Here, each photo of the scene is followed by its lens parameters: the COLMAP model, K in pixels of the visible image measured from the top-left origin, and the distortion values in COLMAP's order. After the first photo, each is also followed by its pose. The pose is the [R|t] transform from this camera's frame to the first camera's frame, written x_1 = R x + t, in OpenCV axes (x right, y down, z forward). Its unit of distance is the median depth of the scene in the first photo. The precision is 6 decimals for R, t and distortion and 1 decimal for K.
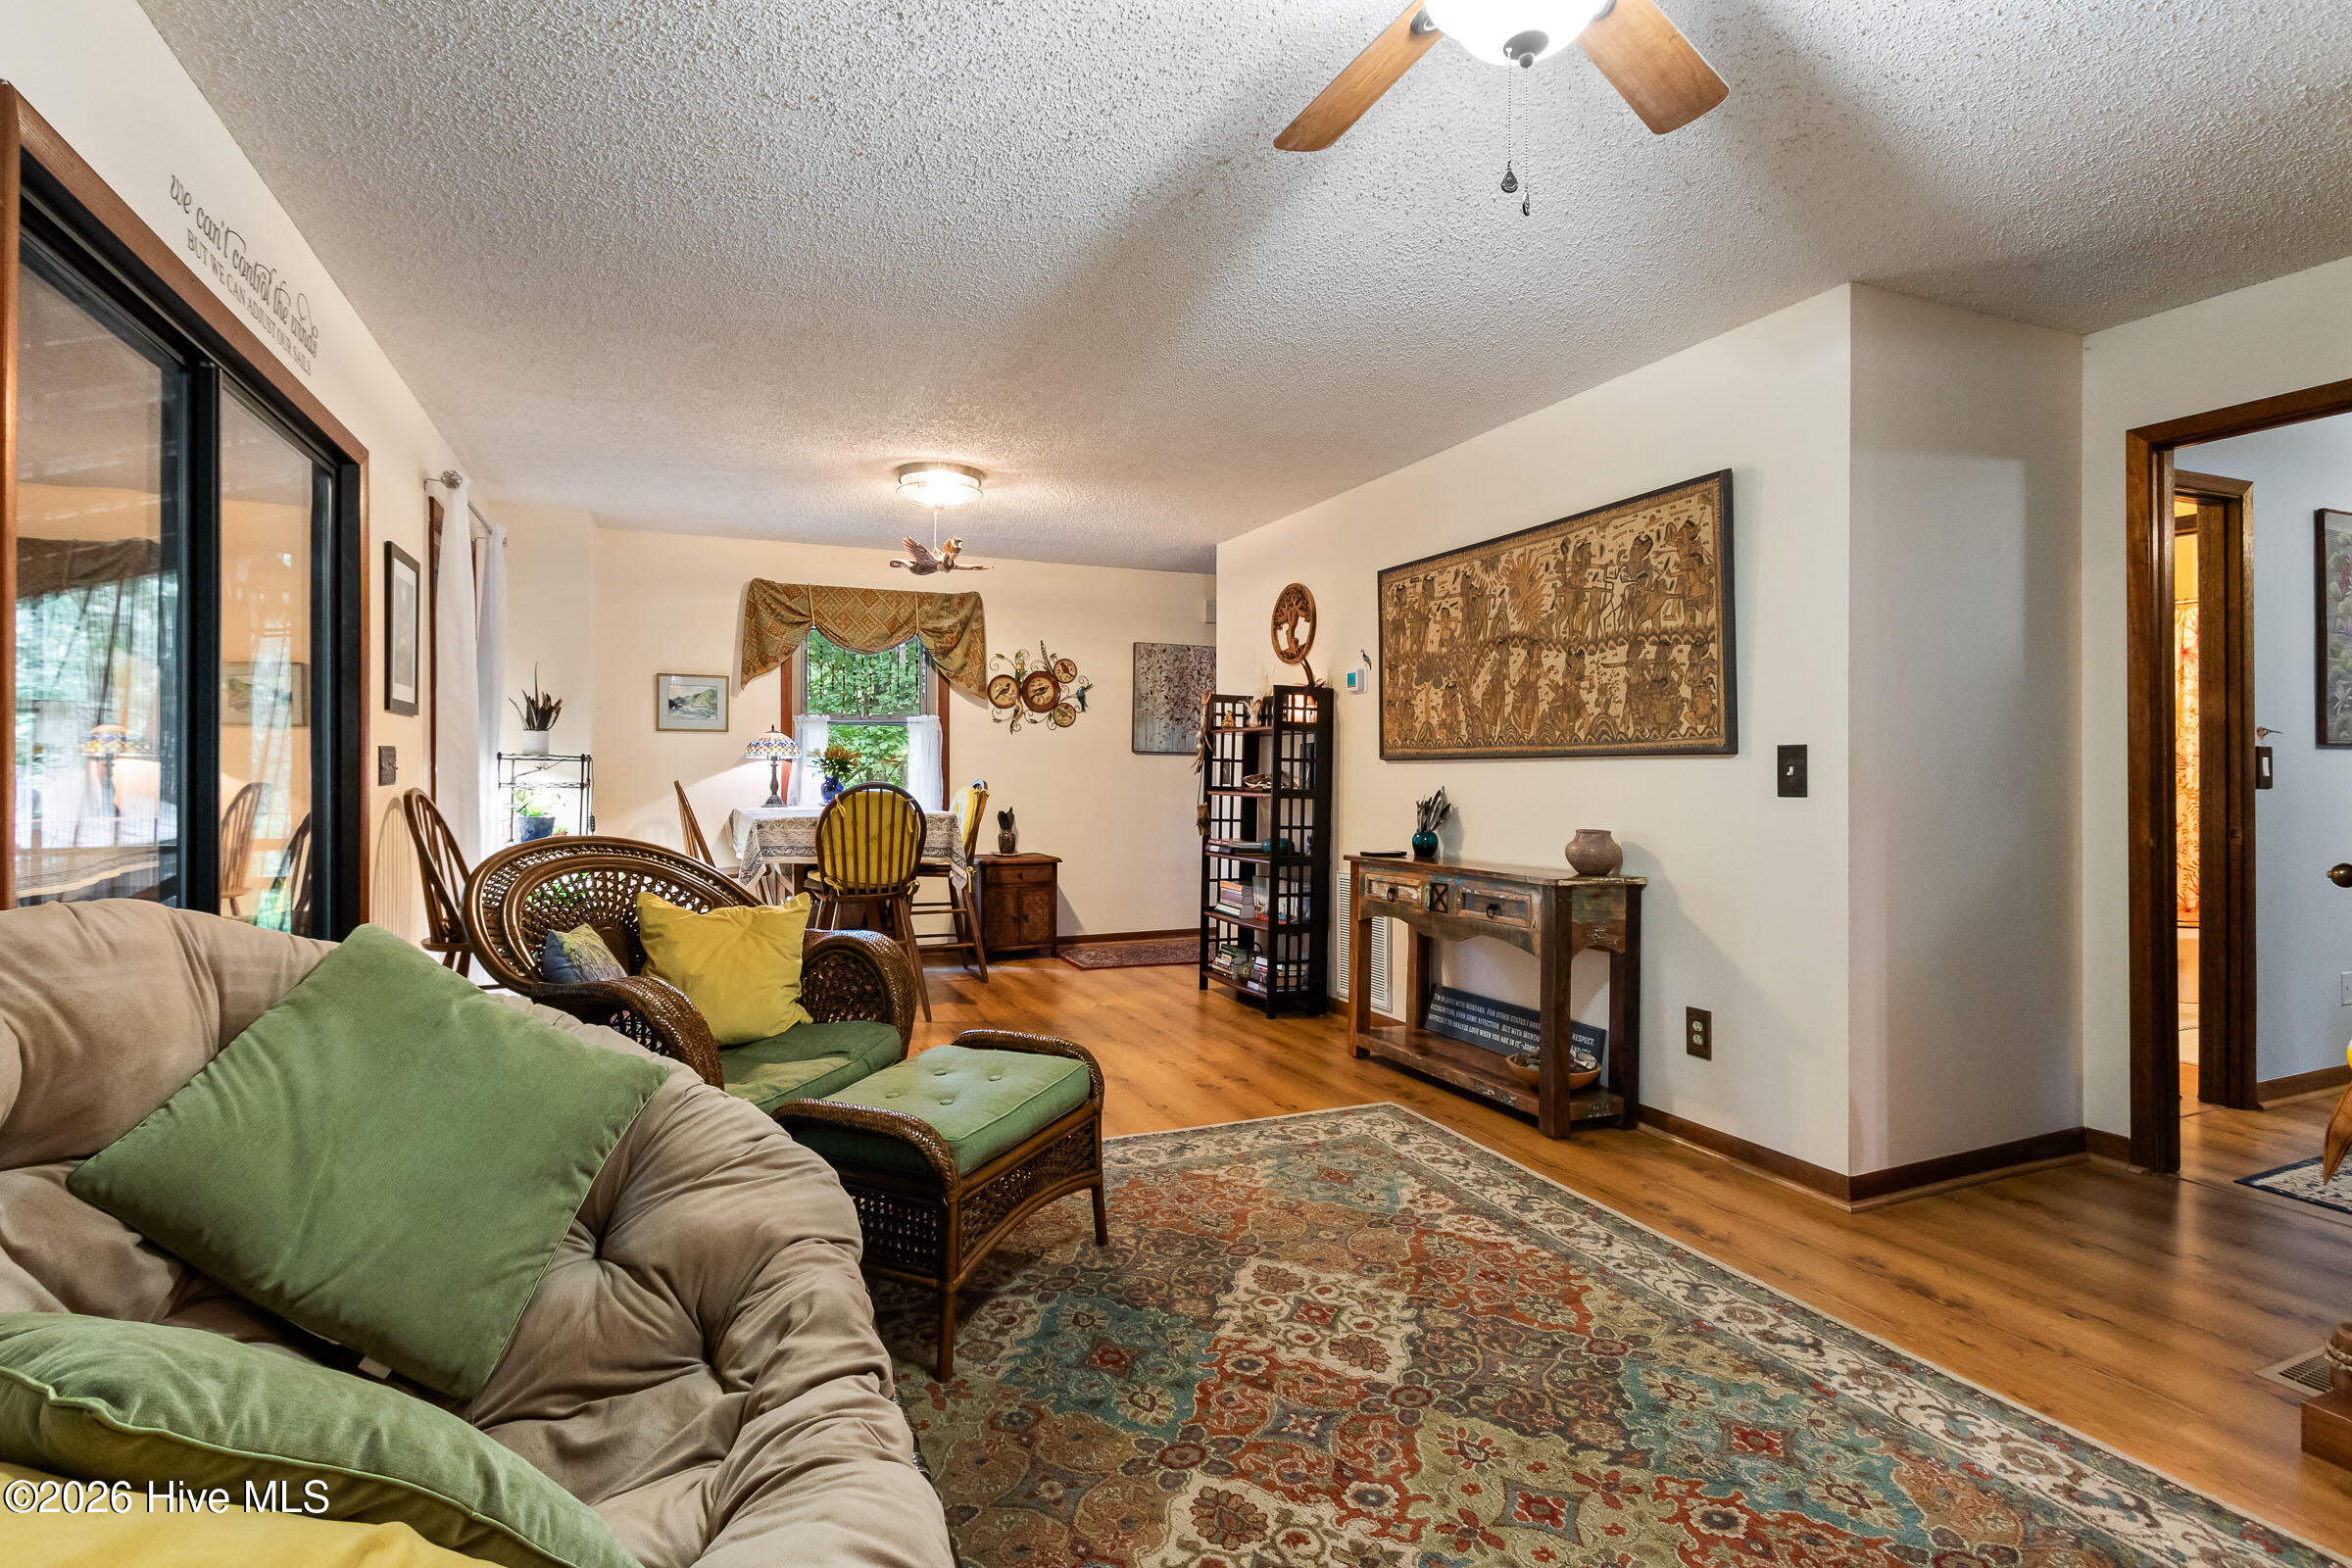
lens RADIAL K [[1115.2, 0, 1151.0], [0, 1115.2, 779.4], [0, 0, 1]] dist [0.001511, -0.000375]
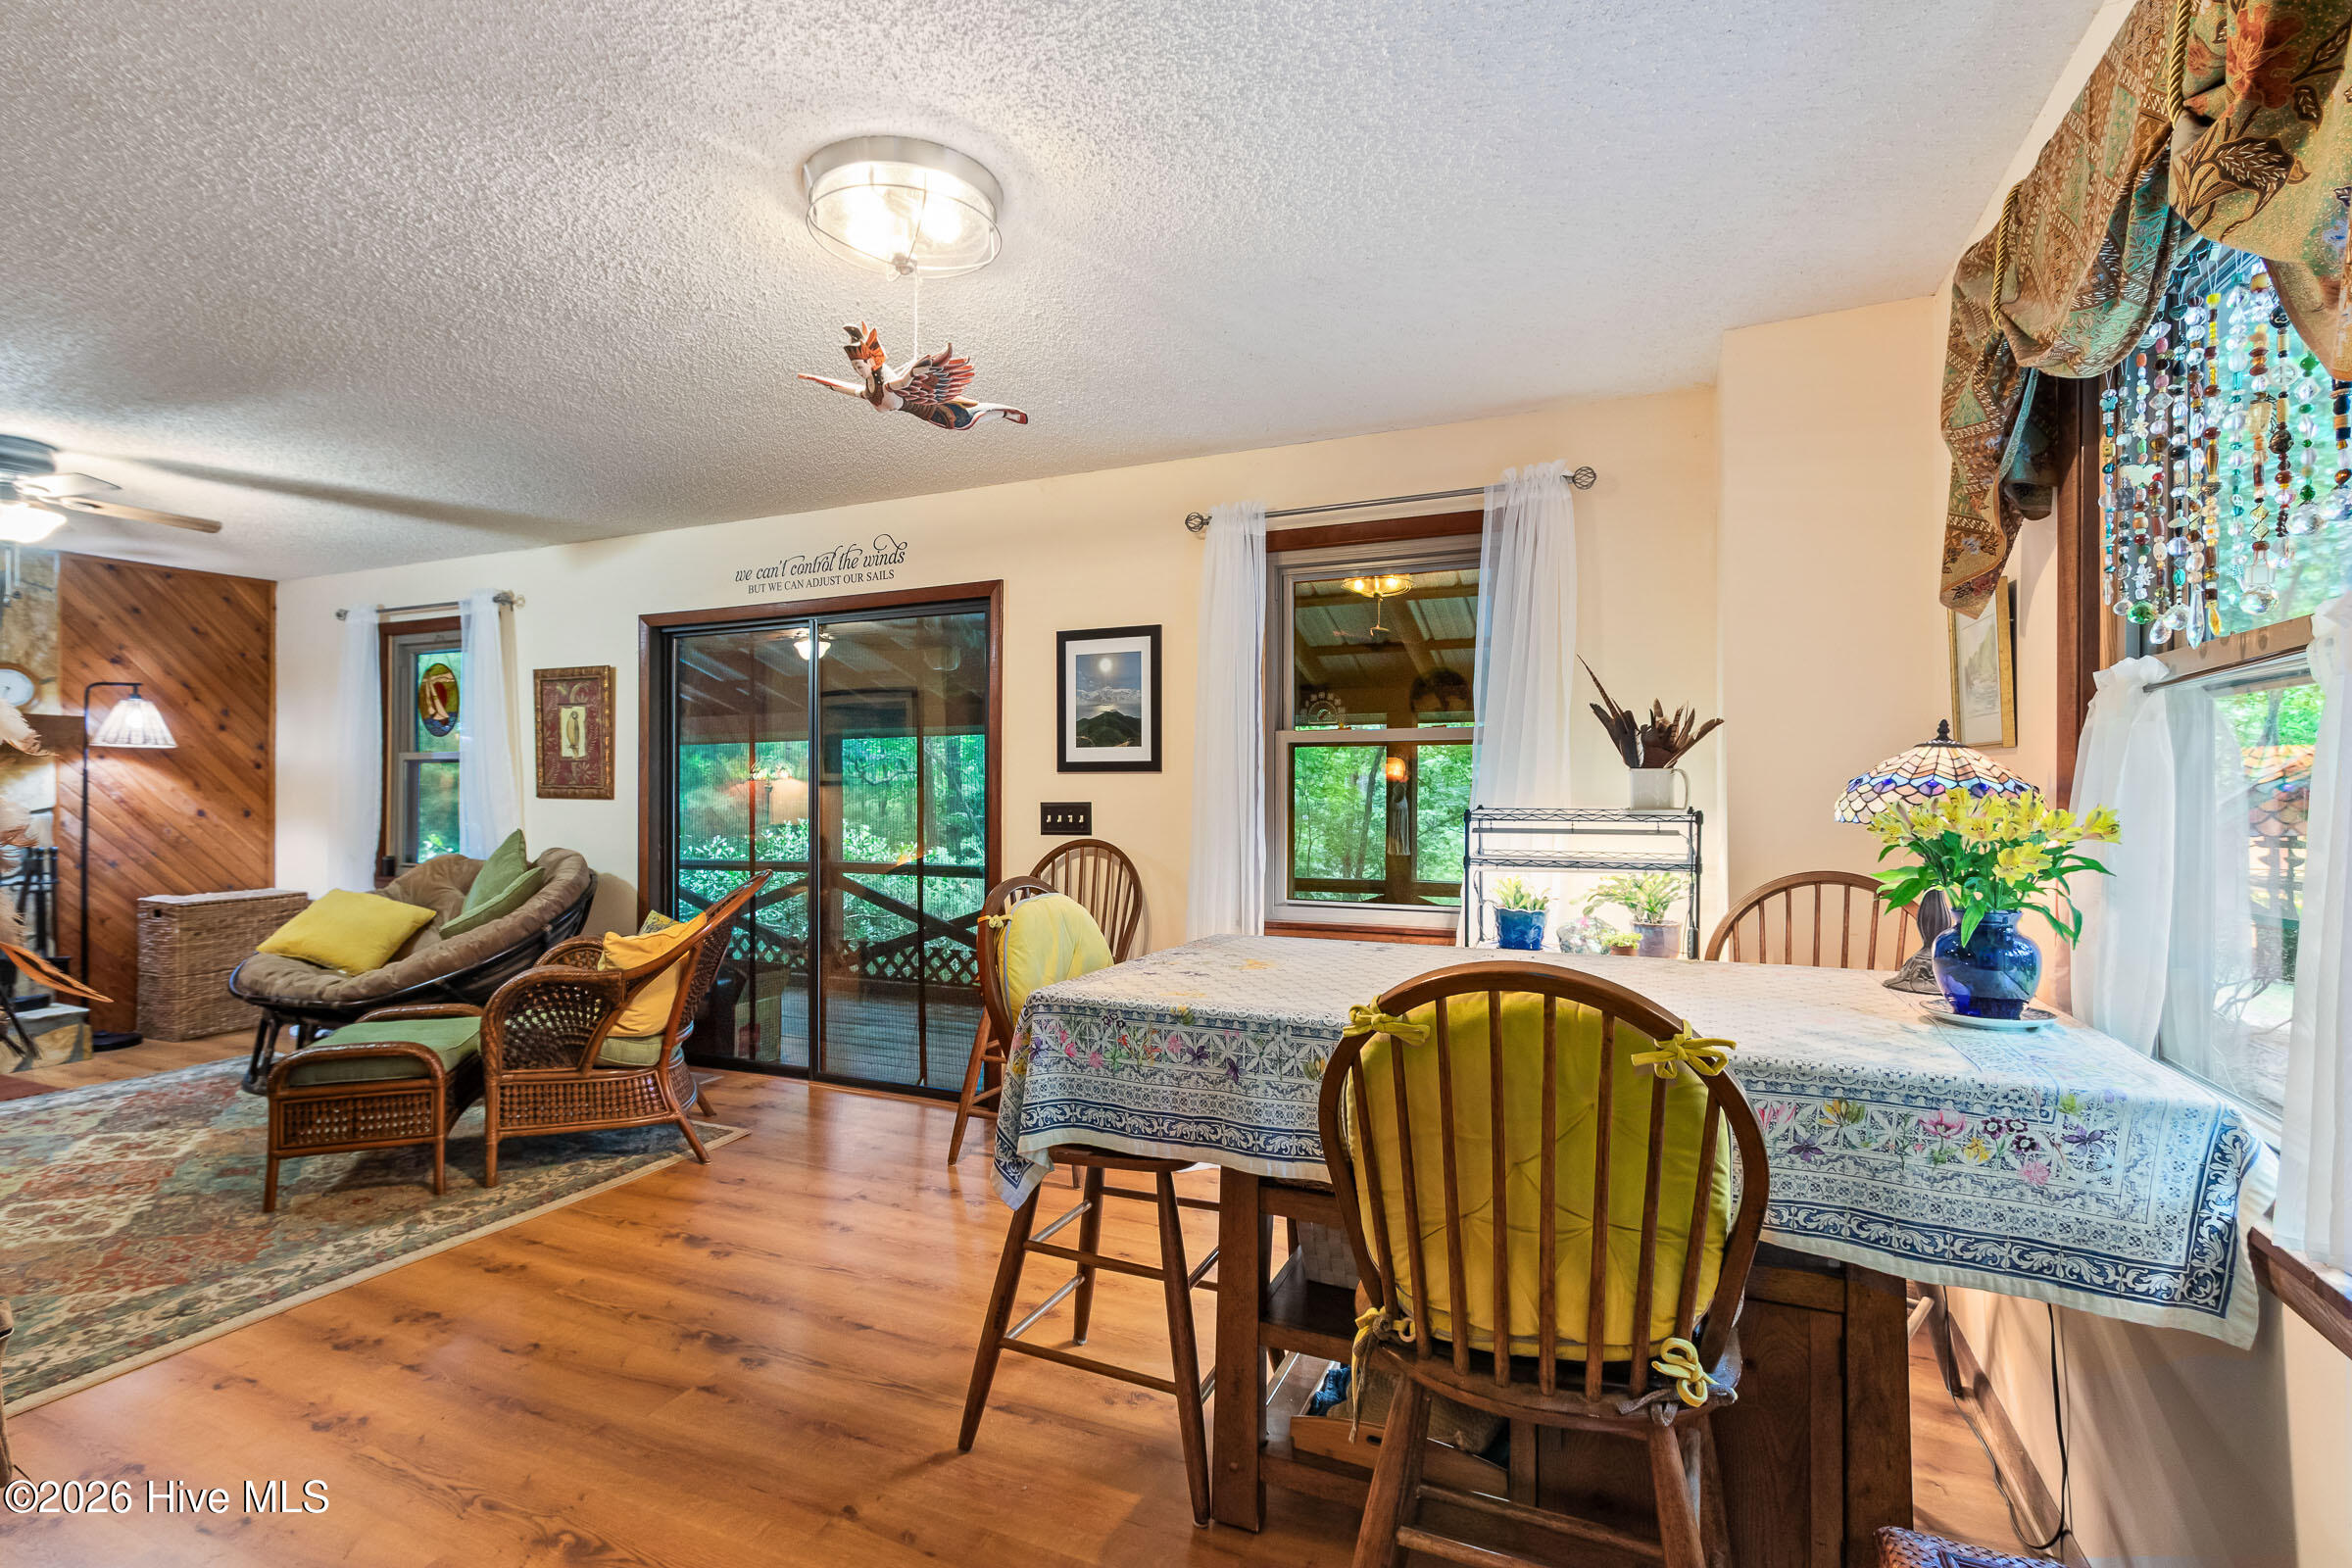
lens RADIAL K [[1115.2, 0, 1151.0], [0, 1115.2, 779.4], [0, 0, 1]] dist [0.001511, -0.000375]
pose [[-0.740320, -0.004758, -0.672237, 0.039069], [-0.007672, 0.999970, 0.001372, -0.043481], [0.672210, 0.006173, -0.740335, 1.496463]]
